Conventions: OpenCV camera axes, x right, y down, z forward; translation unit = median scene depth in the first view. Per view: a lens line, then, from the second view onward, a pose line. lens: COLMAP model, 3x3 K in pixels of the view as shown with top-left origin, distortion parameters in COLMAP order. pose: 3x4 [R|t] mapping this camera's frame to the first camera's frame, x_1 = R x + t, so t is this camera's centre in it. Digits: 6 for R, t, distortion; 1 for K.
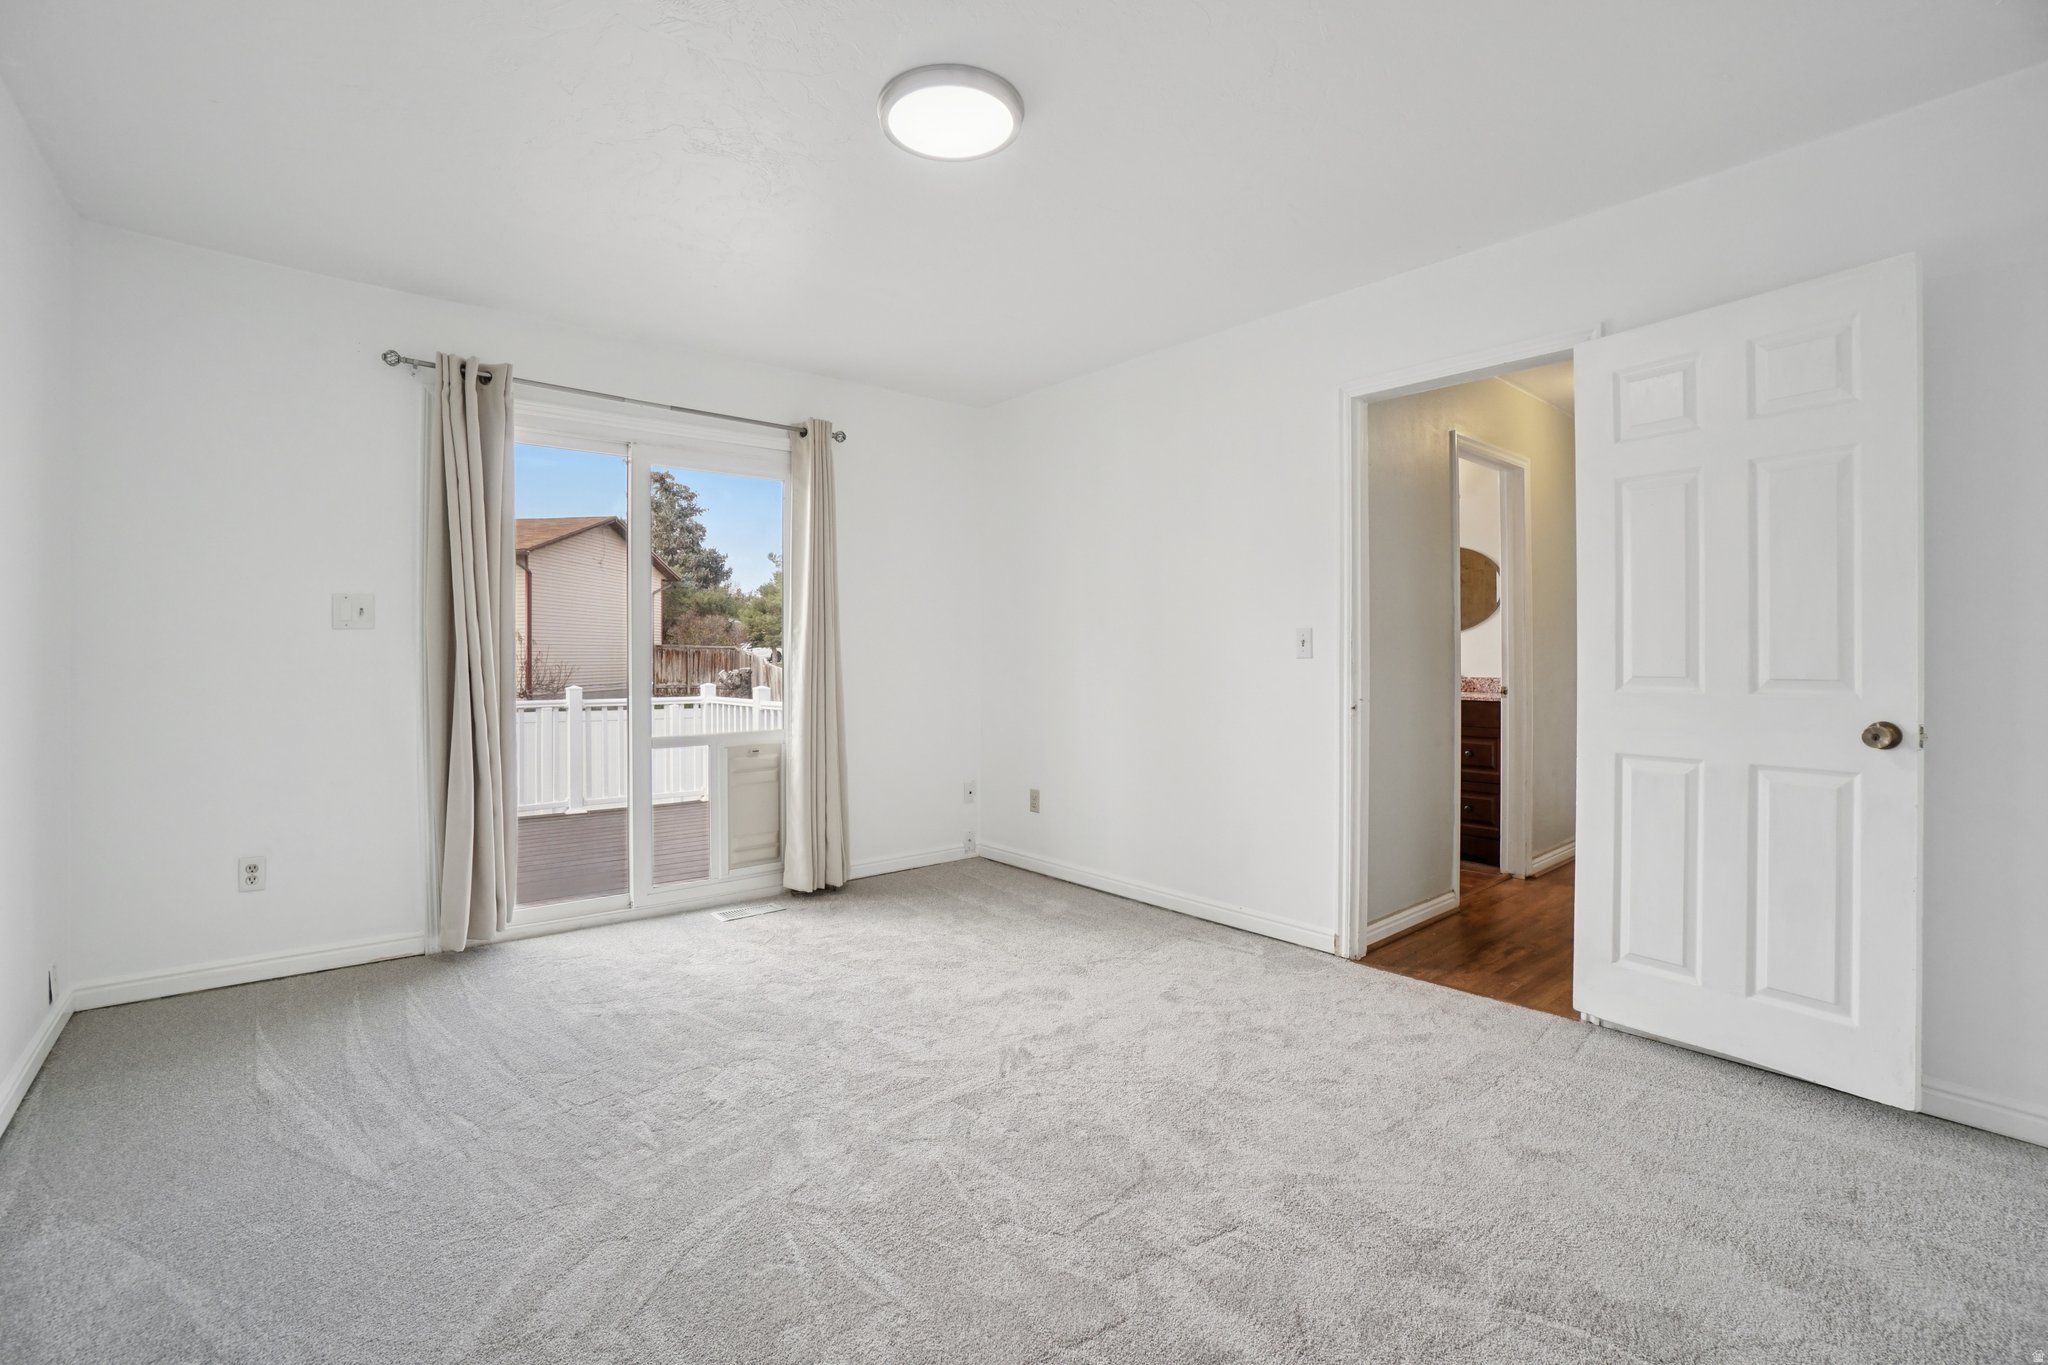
lens RADIAL K [[906.8, 0, 1003.5], [0, 906.8, 677.8], [0, 0, 1]] dist [-0.001915, 0.002201]
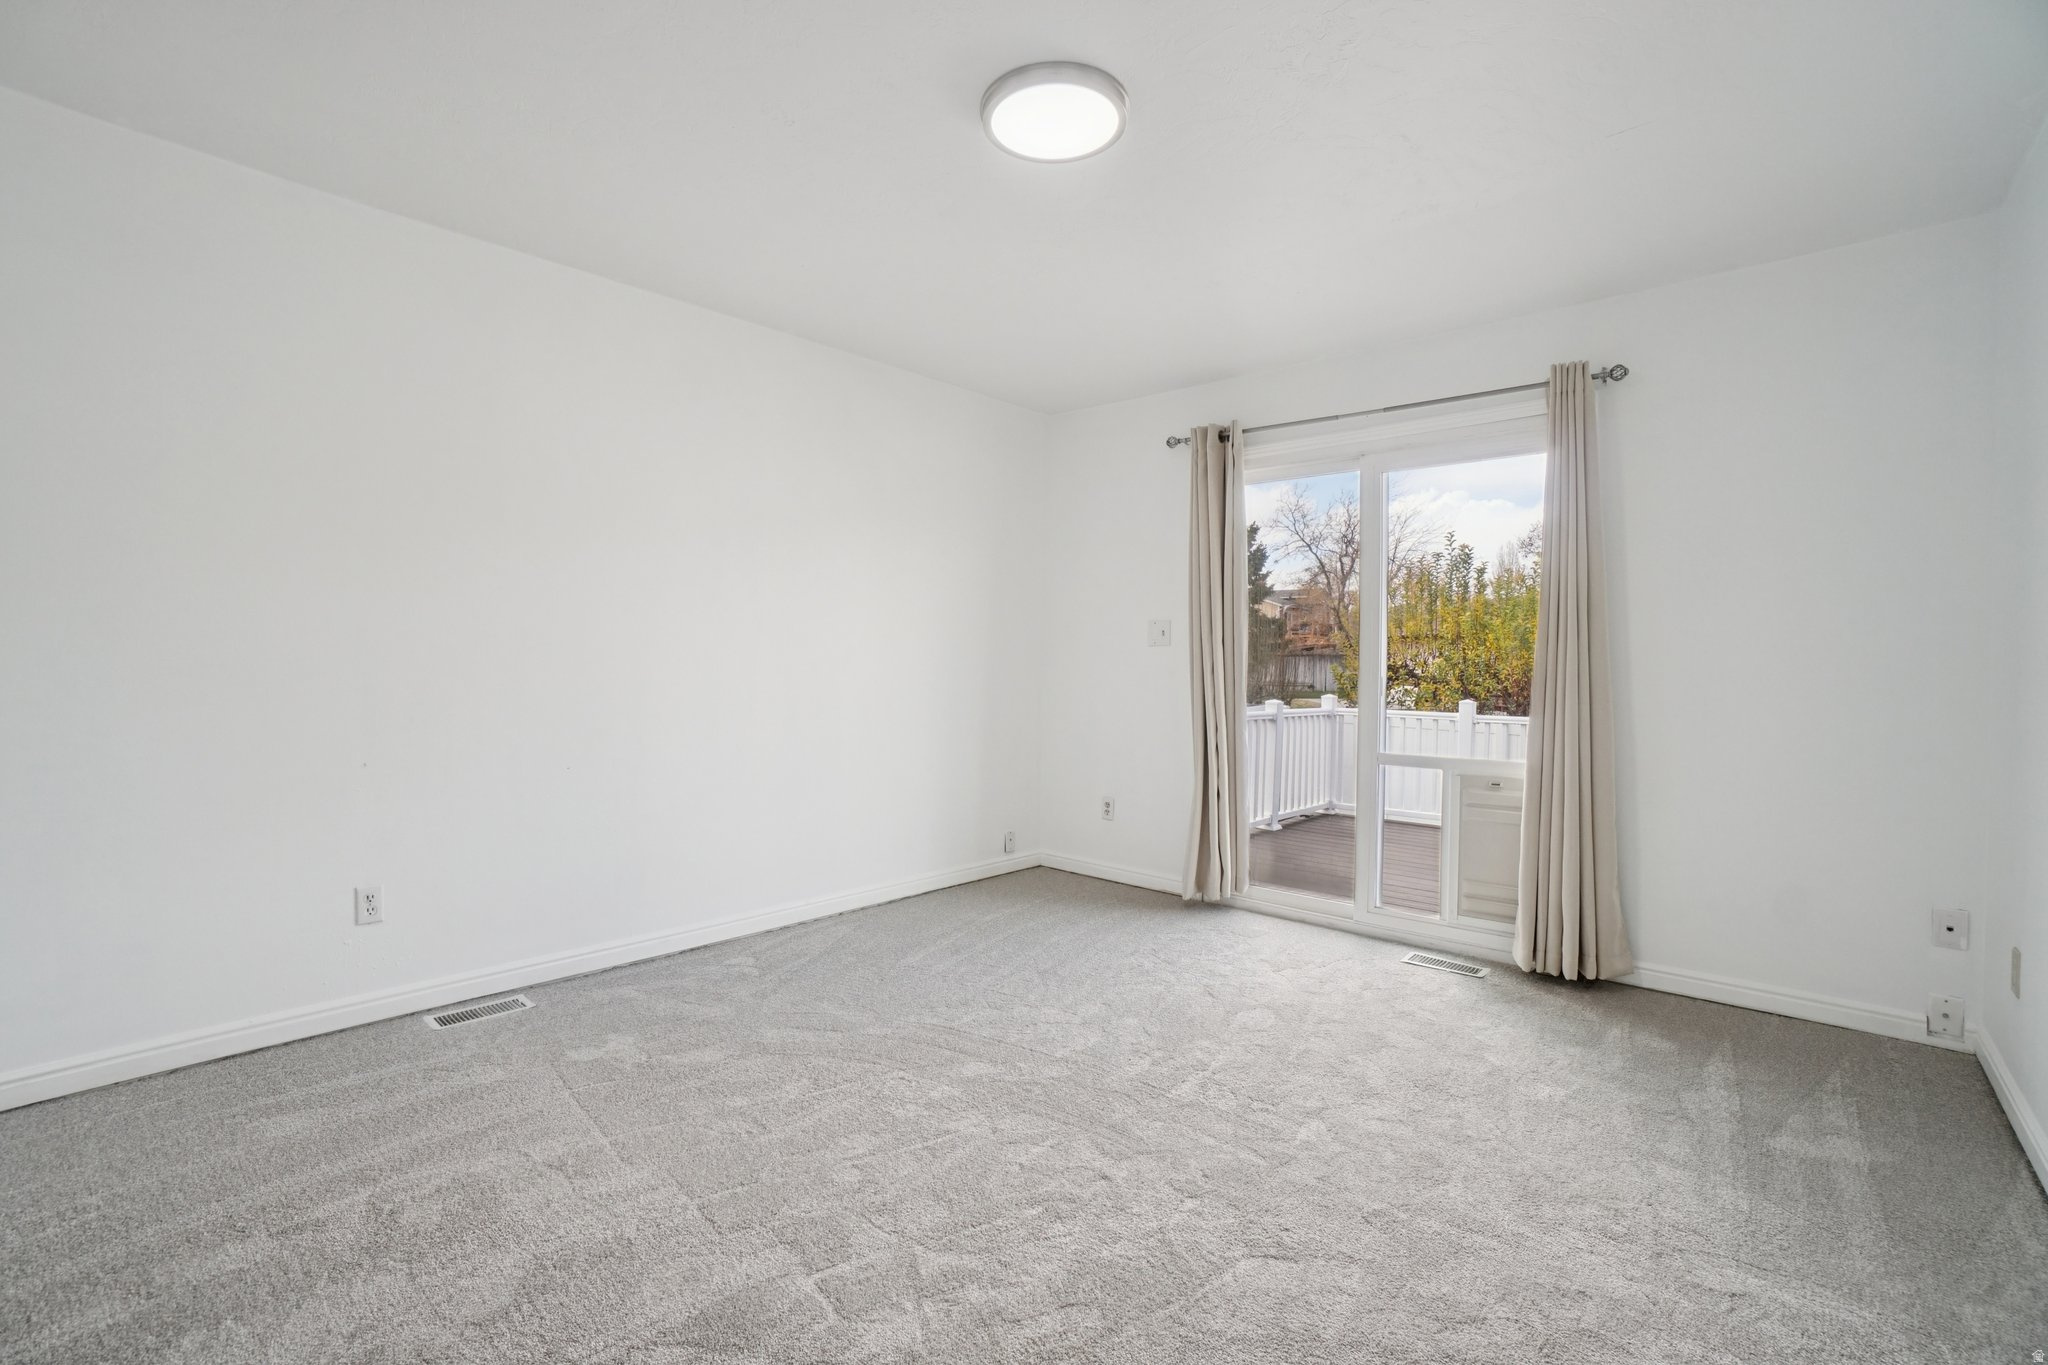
lens RADIAL K [[906.8, 0, 1009.8], [0, 906.8, 682.4], [0, 0, 1]] dist [-0.001915, 0.002201]
pose [[0.197251, 0.029240, -0.979917, 0.486763], [-0.035455, 0.999114, 0.022676, -0.017479], [0.979712, 0.030270, 0.198112, 0.417265]]
